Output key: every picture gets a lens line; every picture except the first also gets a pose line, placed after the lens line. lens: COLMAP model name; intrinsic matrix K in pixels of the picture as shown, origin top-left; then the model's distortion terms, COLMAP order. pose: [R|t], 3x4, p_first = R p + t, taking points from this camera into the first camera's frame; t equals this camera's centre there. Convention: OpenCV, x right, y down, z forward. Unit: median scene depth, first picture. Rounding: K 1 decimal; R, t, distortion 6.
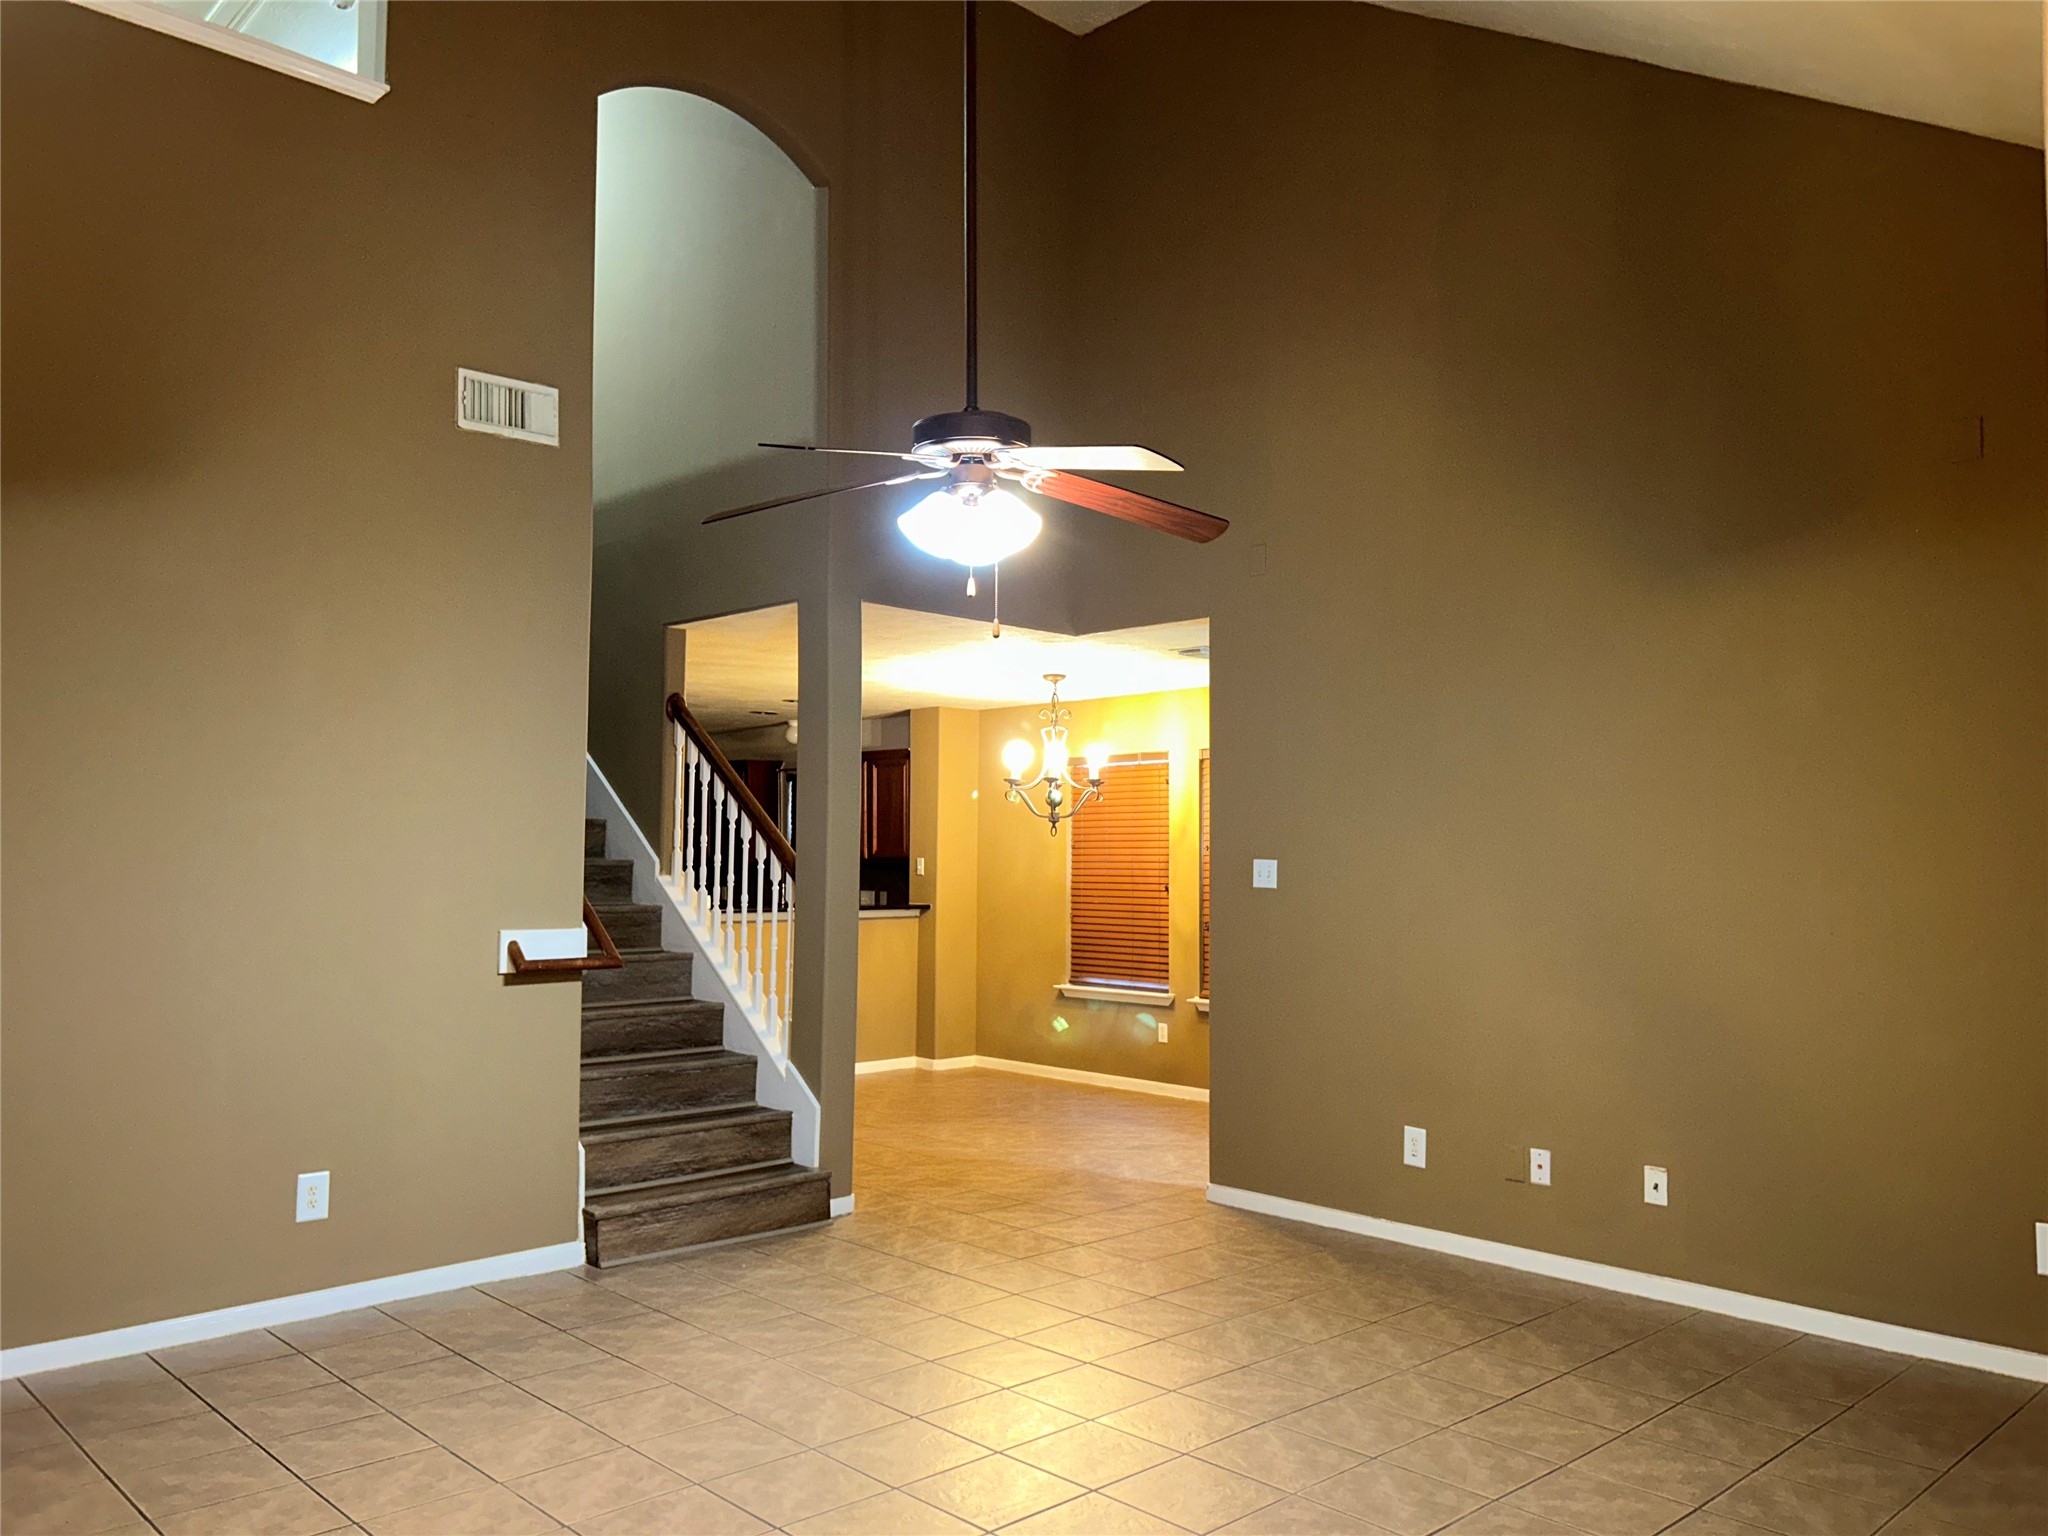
lens RADIAL K [[1540.8, 0, 1027.6], [0, 1540.8, 790.0], [0, 0, 1]] dist [0.066893, -0.082326]
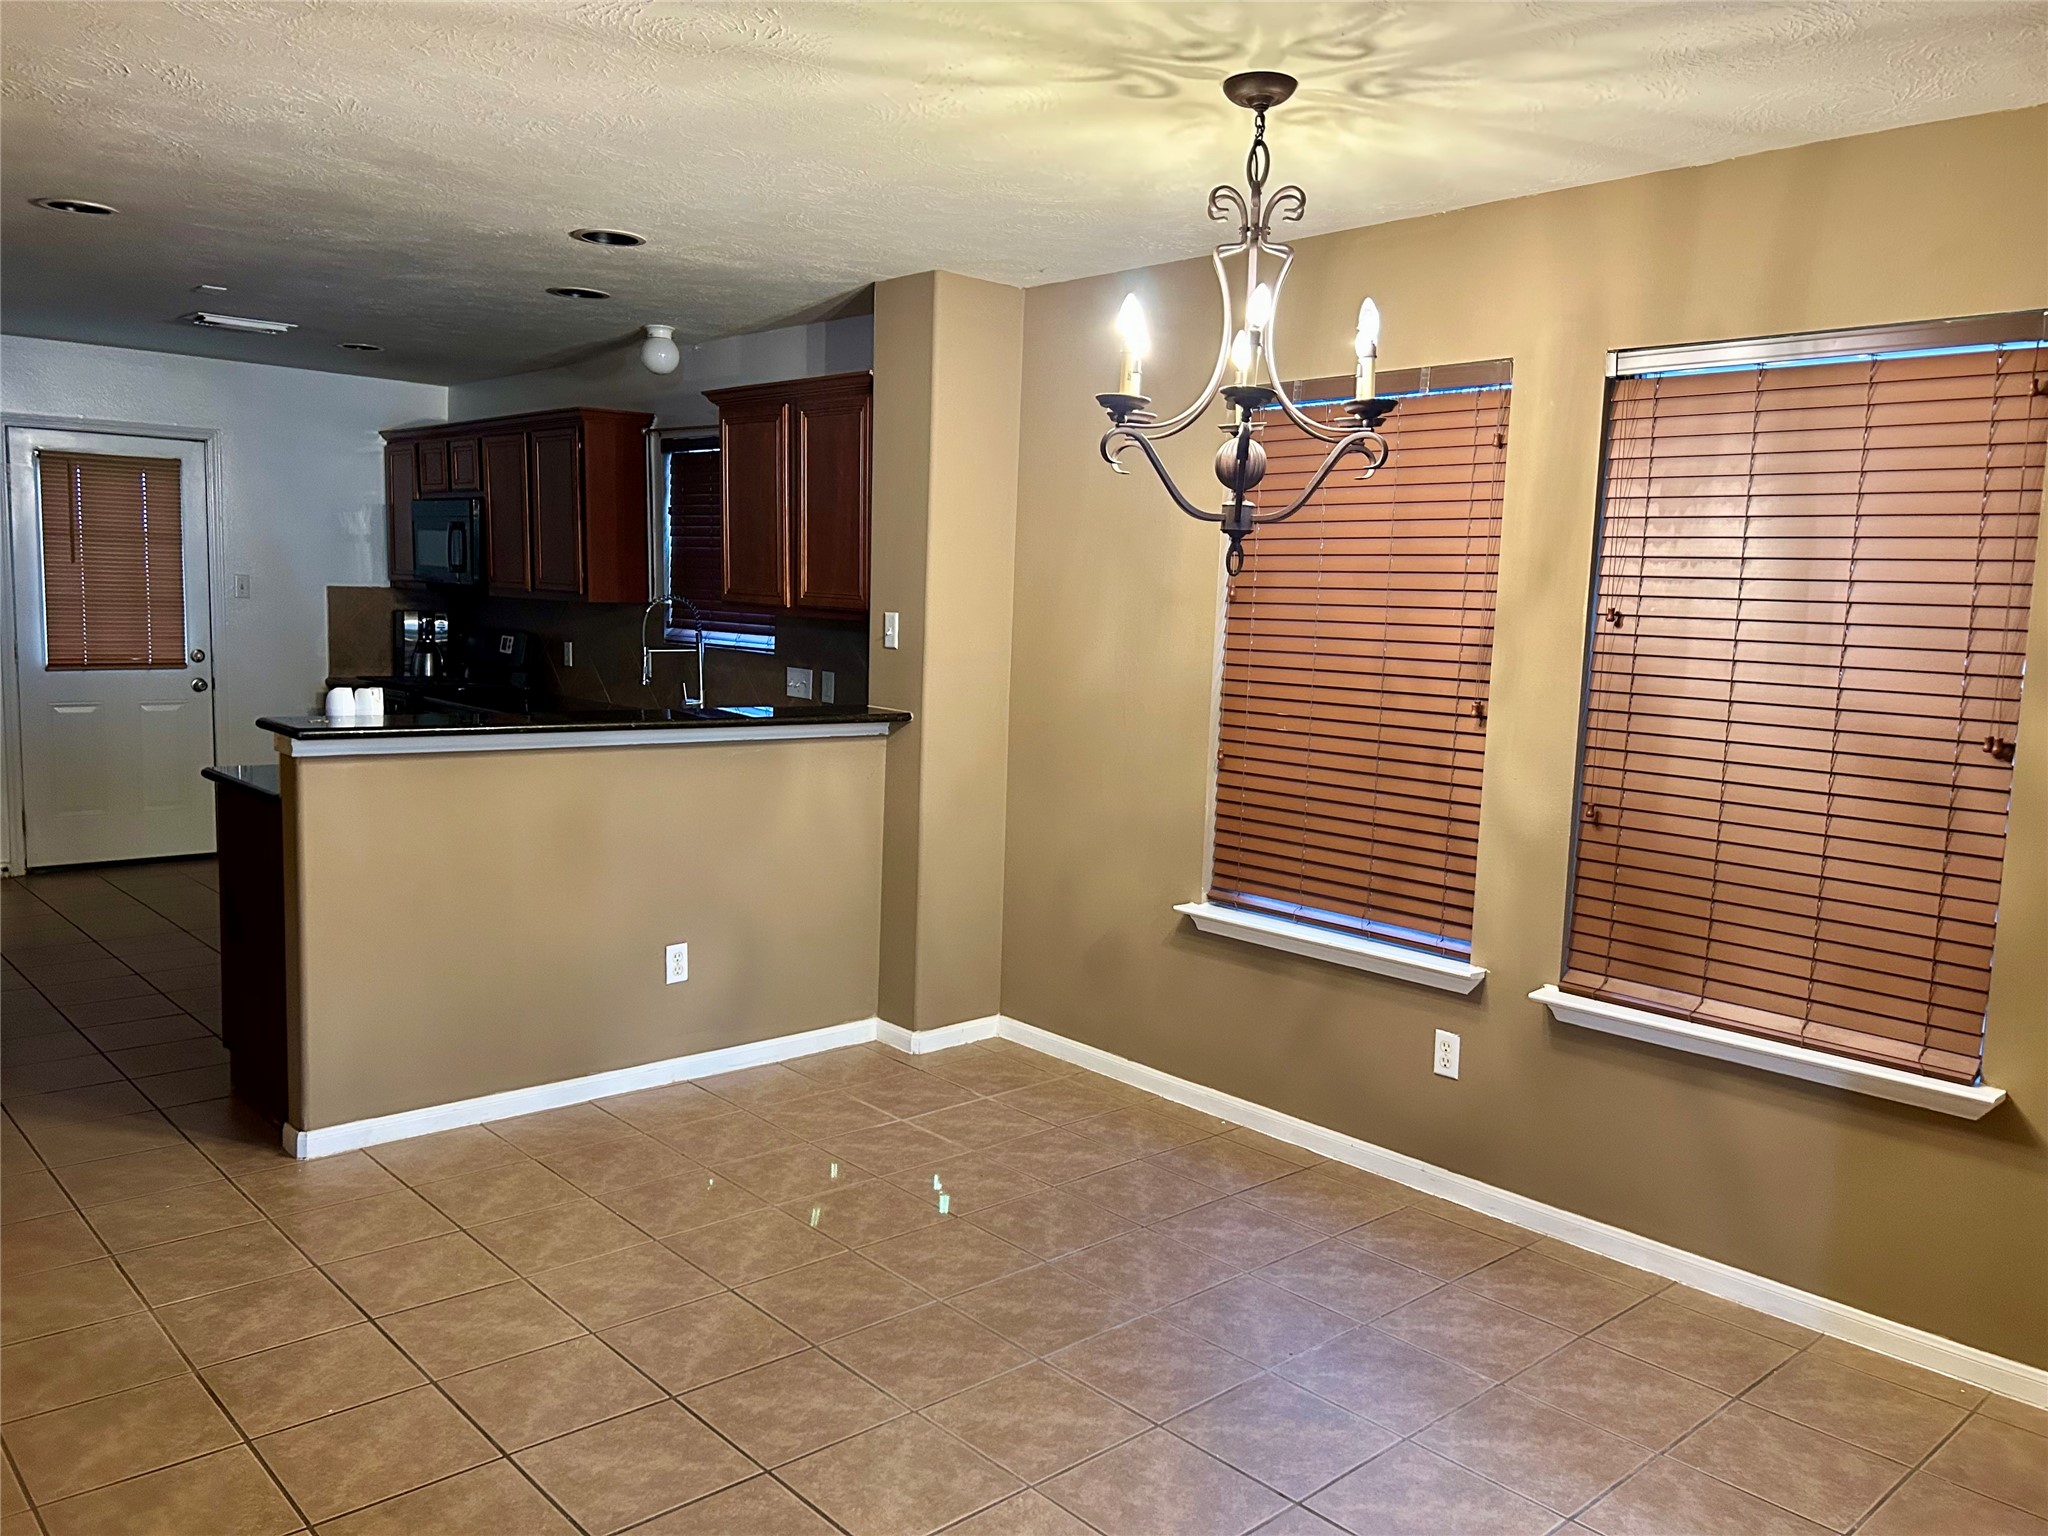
lens RADIAL K [[1540.8, 0, 1025.5], [0, 1540.8, 774.5], [0, 0, 1]] dist [0.066893, -0.082326]
pose [[0.999344, 0.030288, -0.019860, -0.030886], [-0.026654, 0.986273, 0.162955, 0.025977], [0.024523, -0.162319, 0.986434, 0.899695]]
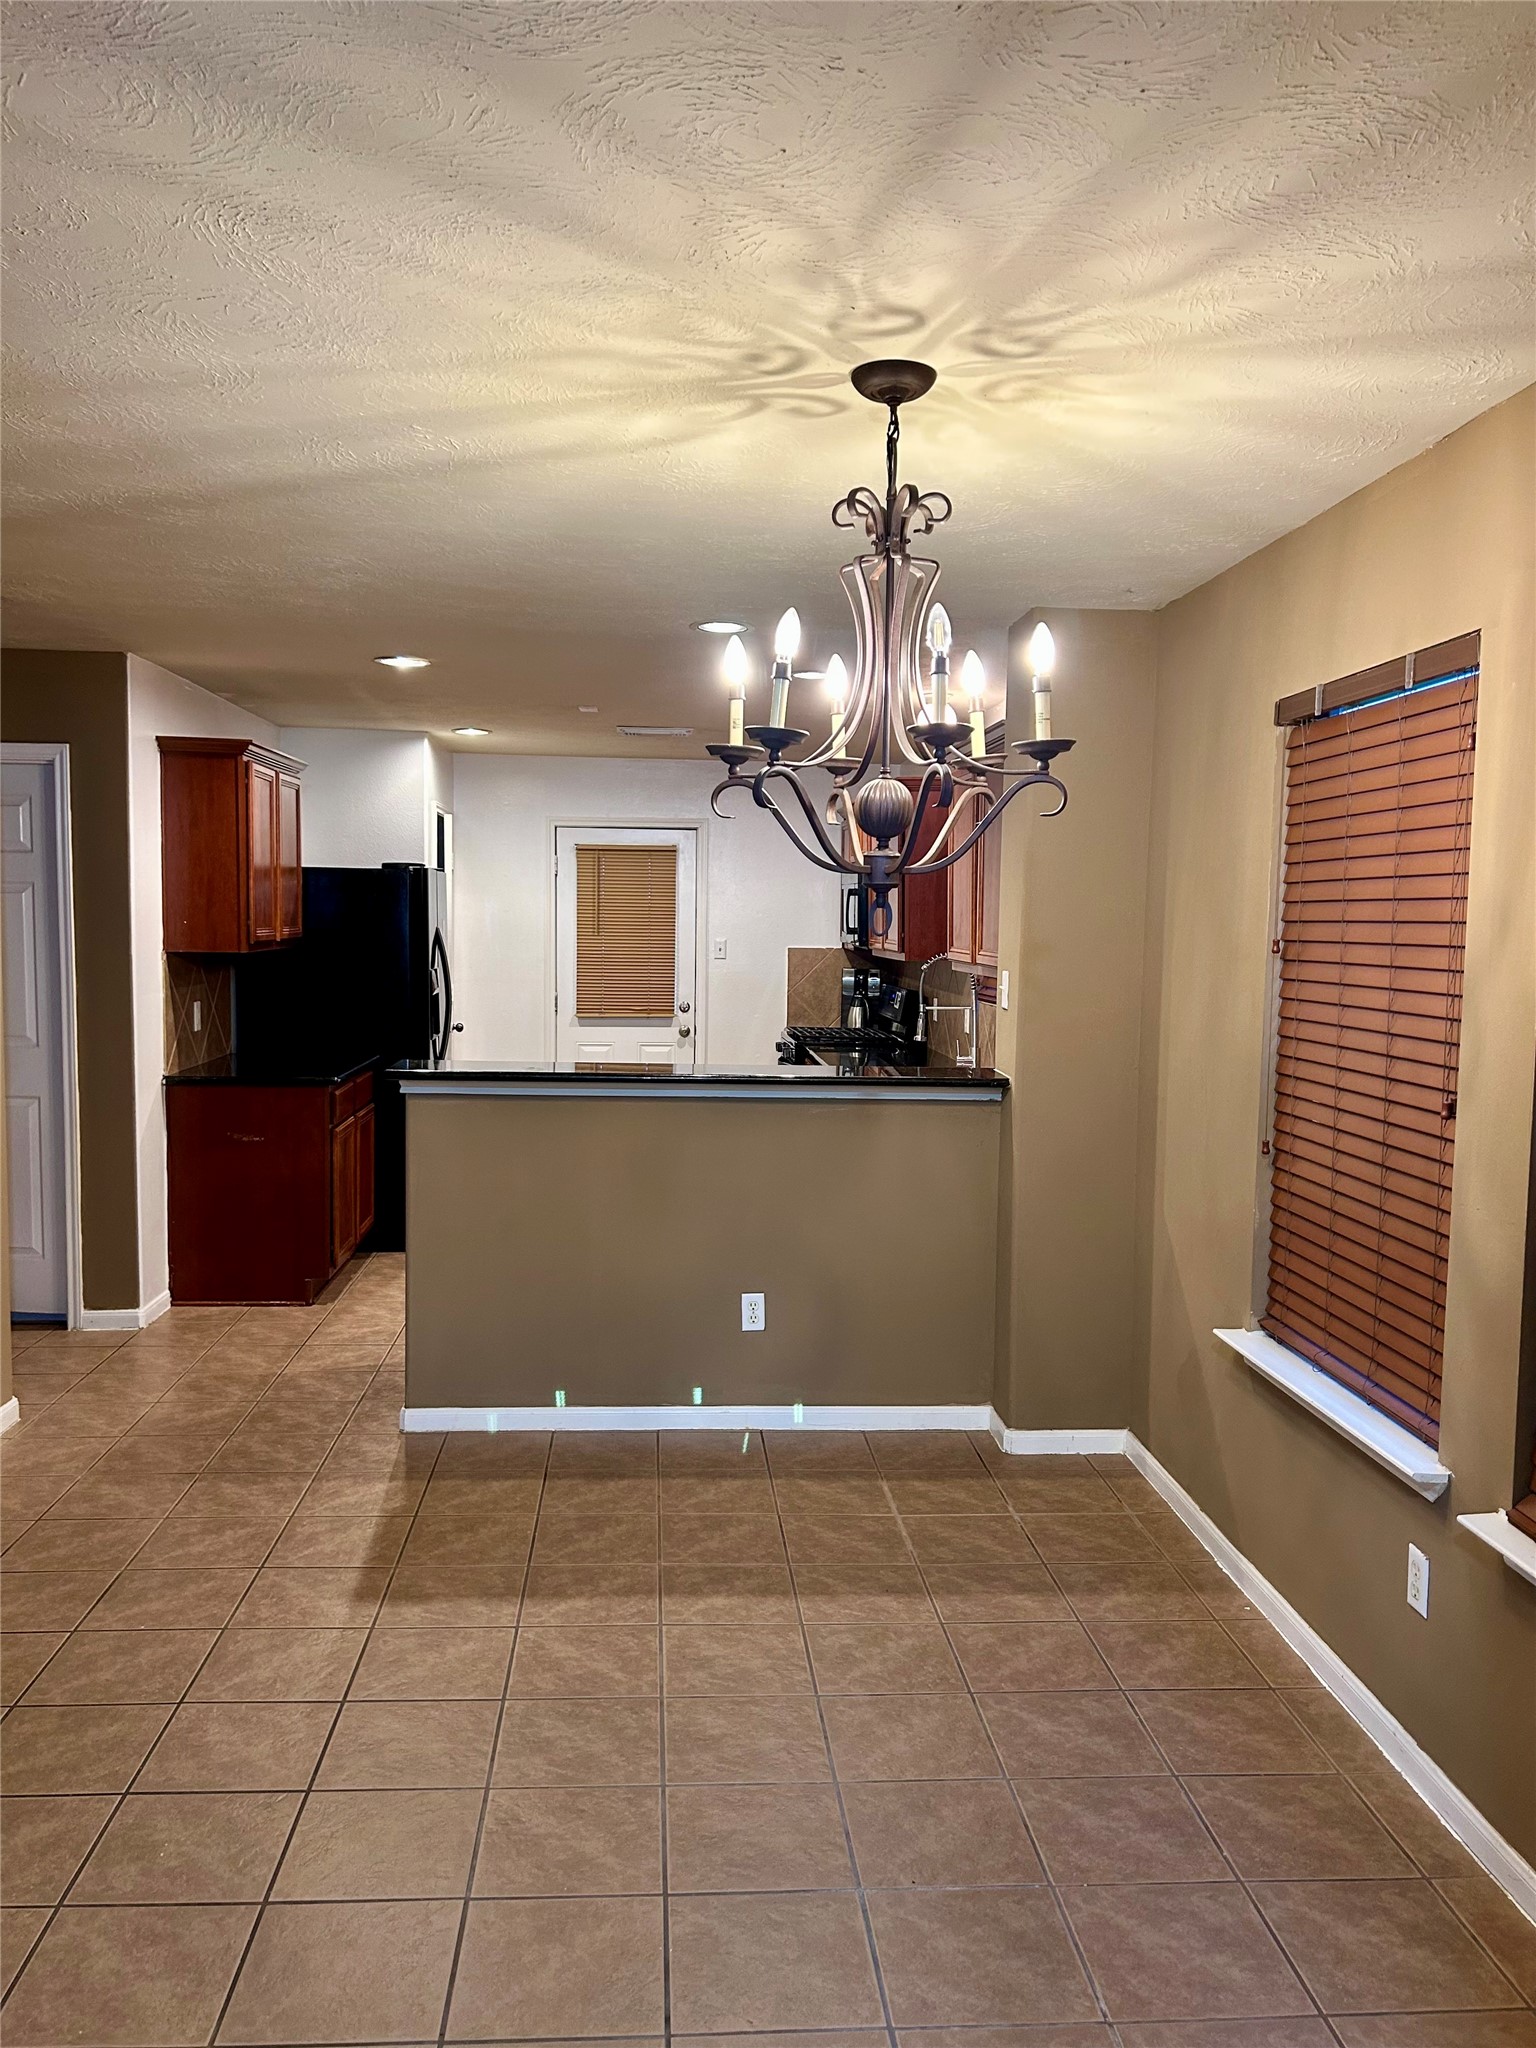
lens RADIAL K [[1540.8, 0, 766.7], [0, 1540.8, 1029.5], [0, 0, 1]] dist [0.066893, -0.082326]
pose [[0.769448, 0.053179, -0.636492, 0.269622], [0.016659, 0.994518, 0.103230, 0.023756], [0.638492, -0.090034, 0.764344, 1.047842]]
